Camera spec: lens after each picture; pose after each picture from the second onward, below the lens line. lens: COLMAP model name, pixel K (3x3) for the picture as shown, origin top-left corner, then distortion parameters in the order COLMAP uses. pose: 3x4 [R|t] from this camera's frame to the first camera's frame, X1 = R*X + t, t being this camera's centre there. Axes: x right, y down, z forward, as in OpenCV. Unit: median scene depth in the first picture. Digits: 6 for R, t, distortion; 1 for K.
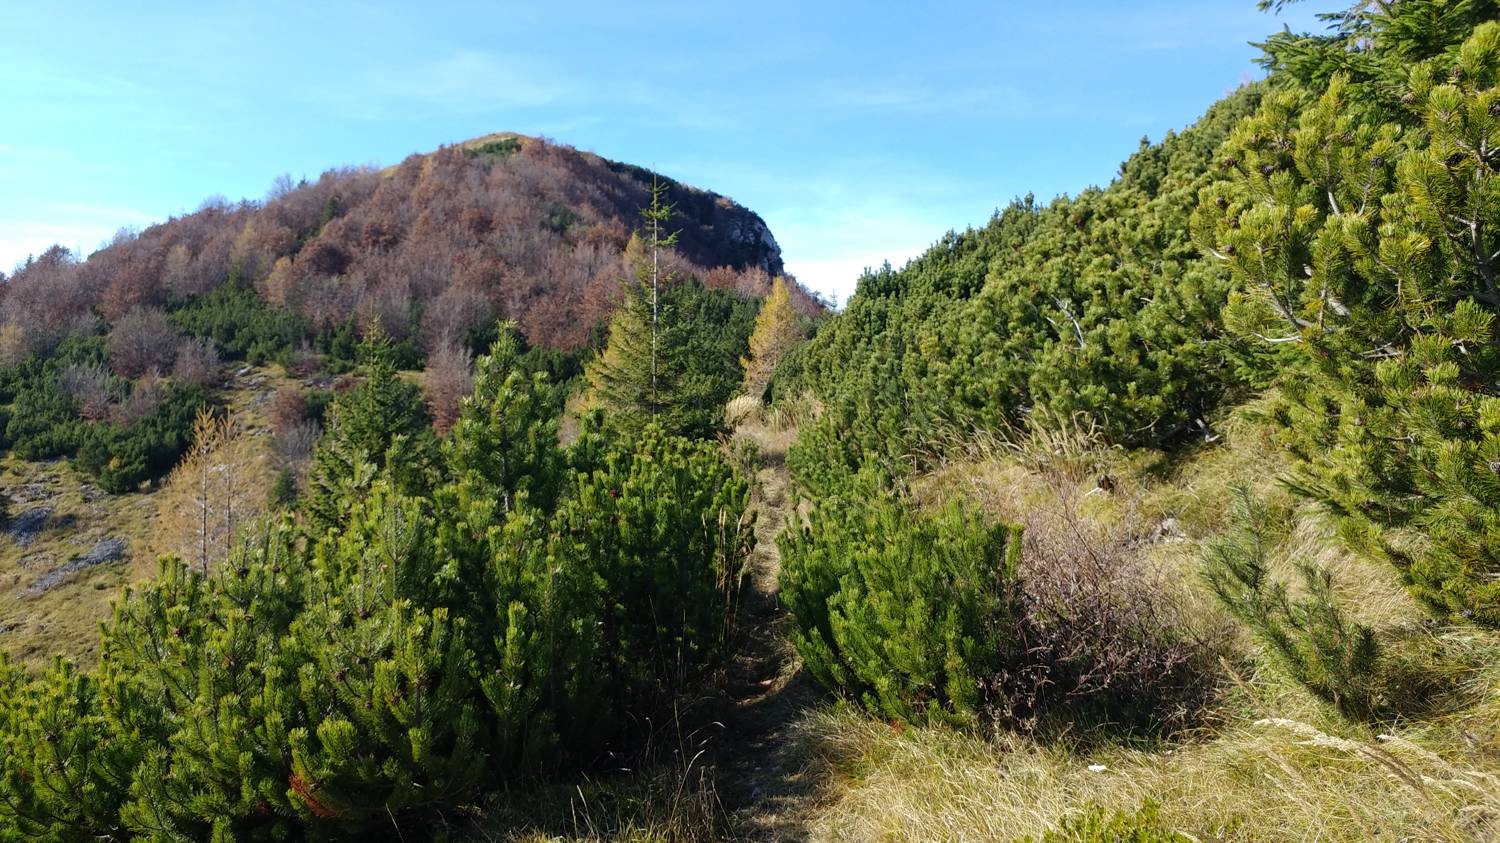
lens RADIAL K [[1175.5, 0, 770.8], [0, 1175.5, 416.2], [0, 0, 1]] dist [0.009443, -0.008323]
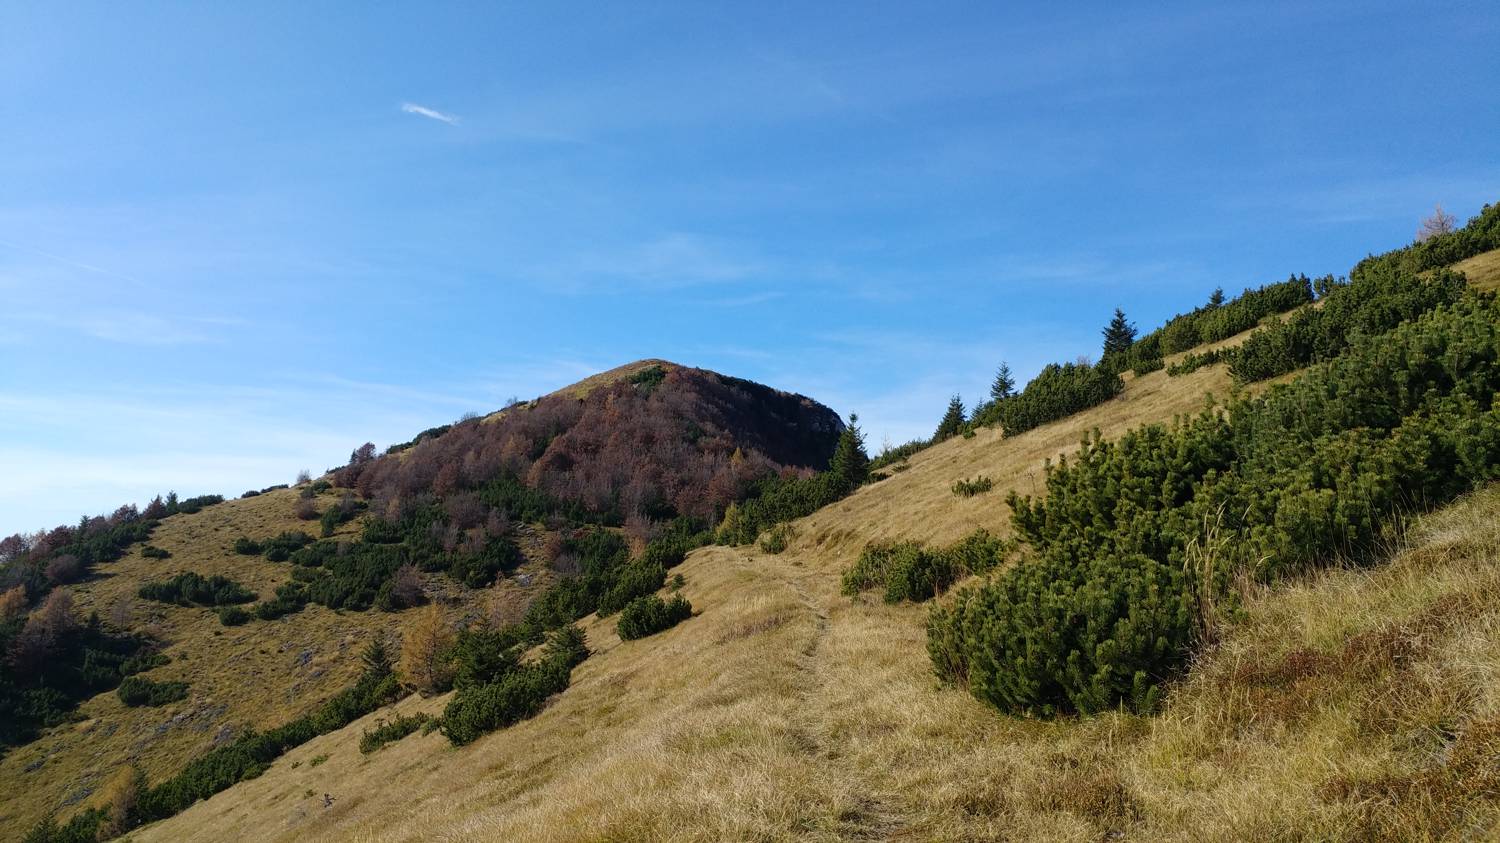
lens RADIAL K [[1175.5, 0, 770.8], [0, 1175.5, 416.2], [0, 0, 1]] dist [0.009443, -0.008323]
pose [[0.995755, 0.001241, -0.092033, 0.086194], [-0.013407, 0.991199, -0.131698, 0.023155], [0.091060, 0.132373, 0.987008, -0.668842]]
